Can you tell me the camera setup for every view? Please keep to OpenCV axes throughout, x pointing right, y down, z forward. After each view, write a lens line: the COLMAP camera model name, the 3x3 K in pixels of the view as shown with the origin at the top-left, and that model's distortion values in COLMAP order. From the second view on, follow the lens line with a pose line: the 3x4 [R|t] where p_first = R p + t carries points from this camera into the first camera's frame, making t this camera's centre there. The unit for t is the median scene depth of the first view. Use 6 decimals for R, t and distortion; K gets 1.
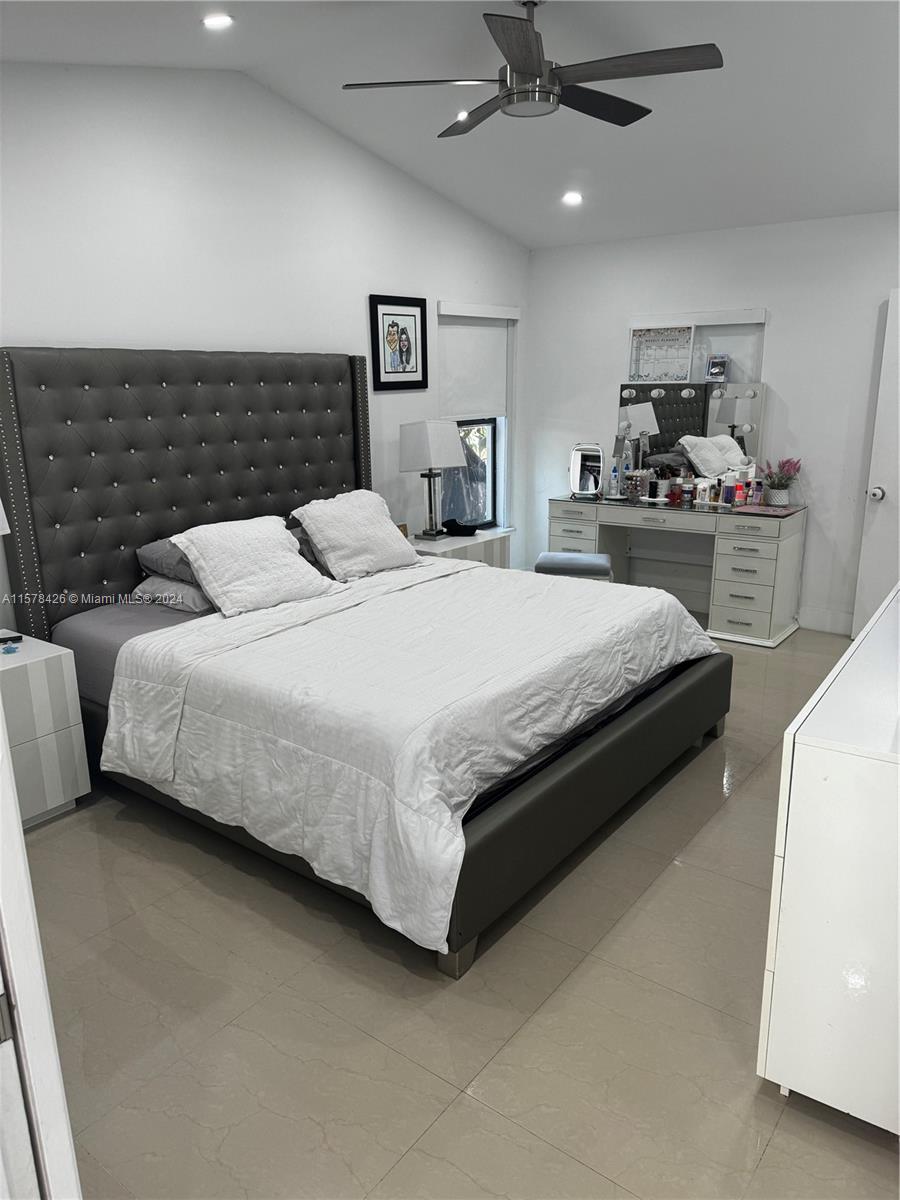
lens RADIAL K [[846.1, 0, 450.0], [0, 846.1, 600.0], [0, 0, 1]] dist [-0.007674, -0.004166]
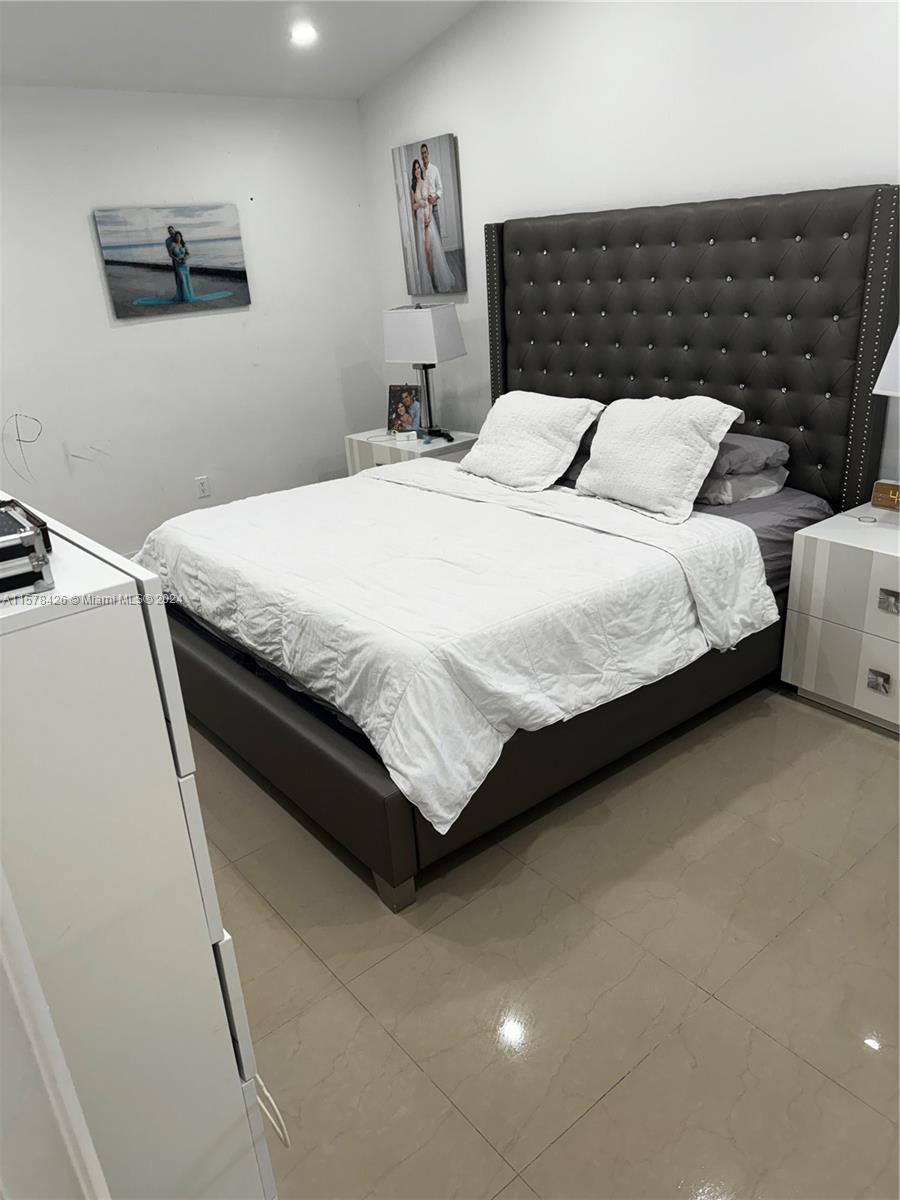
lens RADIAL K [[846.1, 0, 450.0], [0, 846.1, 600.0], [0, 0, 1]] dist [-0.007674, -0.004166]
pose [[-0.235861, 0.380420, -0.894232, 0.798557], [-0.192752, 0.883597, 0.426736, -0.299196], [0.952479, 0.273015, -0.135080, 1.159625]]
